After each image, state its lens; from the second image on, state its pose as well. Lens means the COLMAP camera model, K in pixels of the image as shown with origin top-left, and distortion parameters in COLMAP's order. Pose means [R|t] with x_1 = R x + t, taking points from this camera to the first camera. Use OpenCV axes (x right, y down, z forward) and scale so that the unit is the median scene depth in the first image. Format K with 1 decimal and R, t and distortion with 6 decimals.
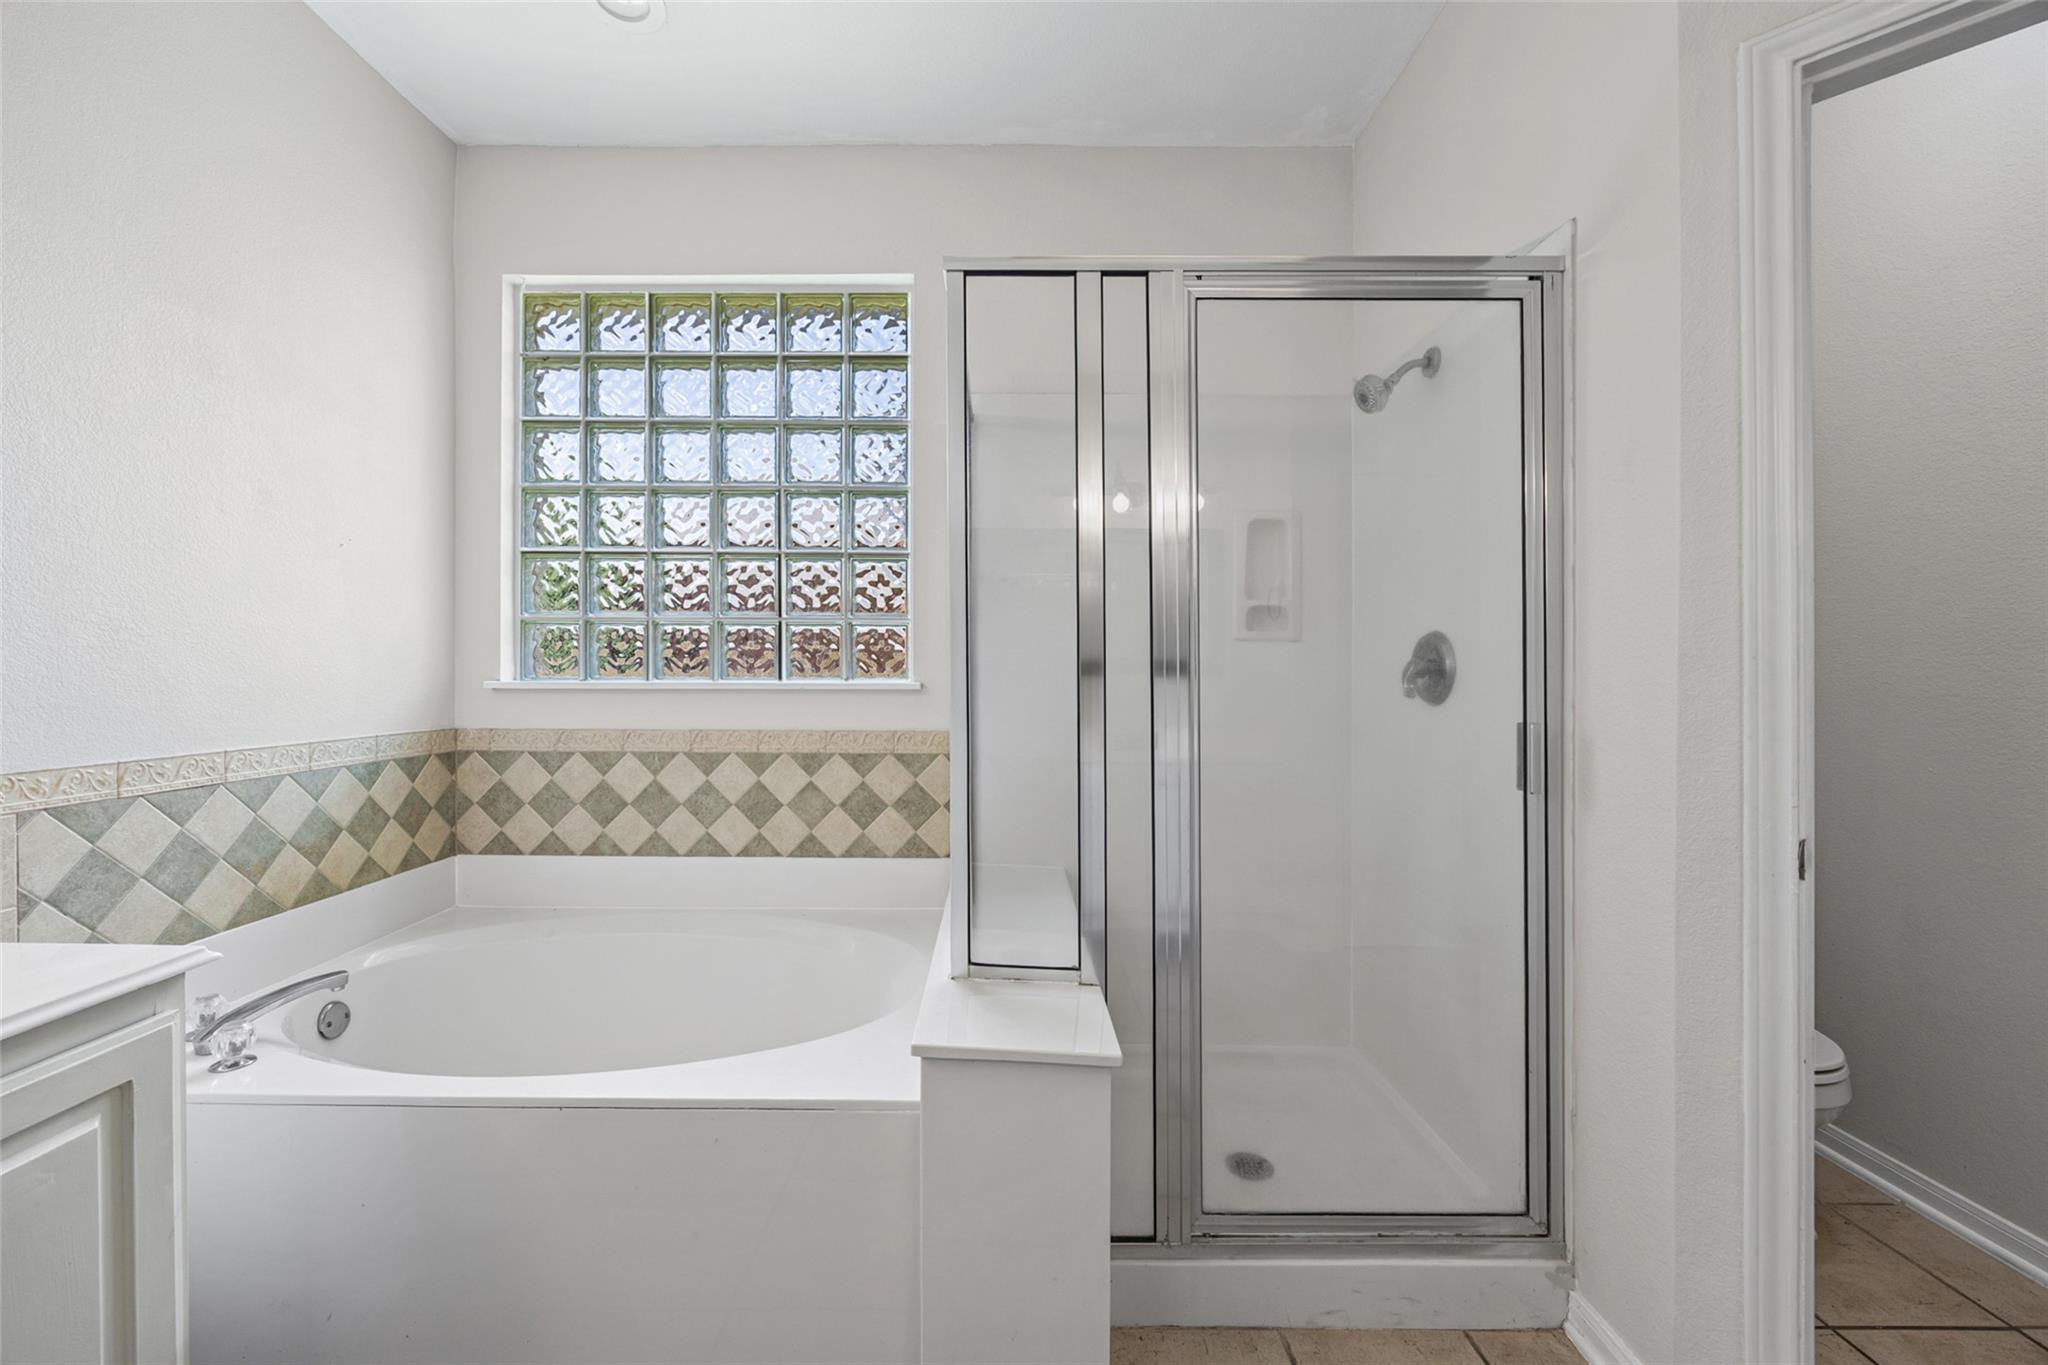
lens RADIAL K [[791.5, 0, 1020.7], [0, 791.5, 675.2], [0, 0, 1]] dist [0.000677, 0.000171]
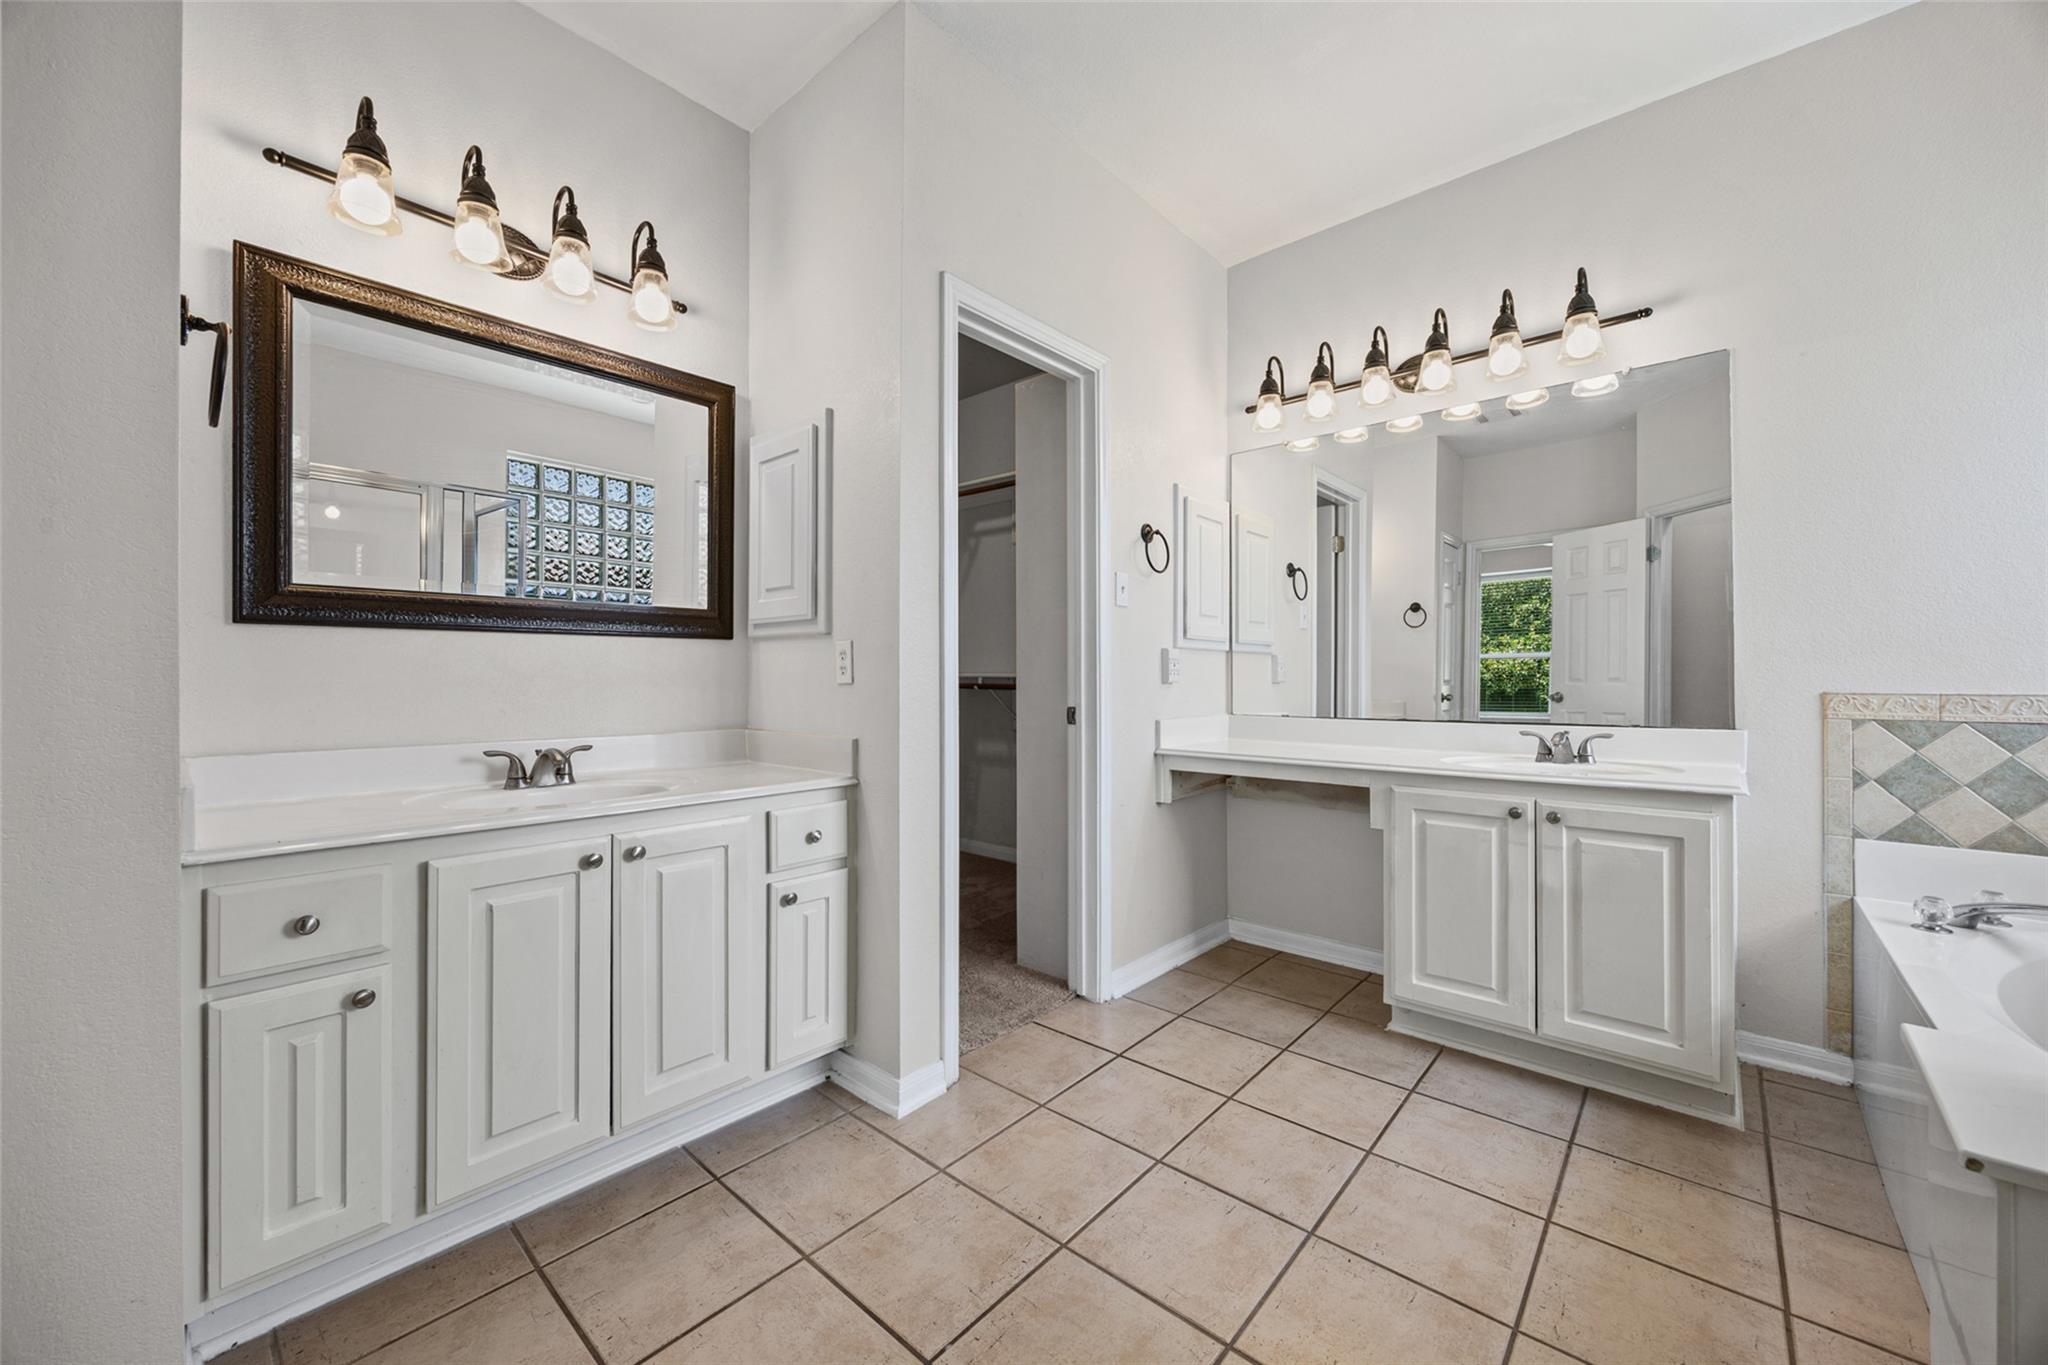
lens RADIAL K [[791.5, 0, 1015.3], [0, 791.5, 675.0], [0, 0, 1]] dist [0.000677, 0.000171]
pose [[-0.649920, -0.006106, -0.759978, 0.929679], [-0.006368, 0.999976, -0.002589, 0.093181], [0.759976, 0.003157, -0.649943, 0.699474]]
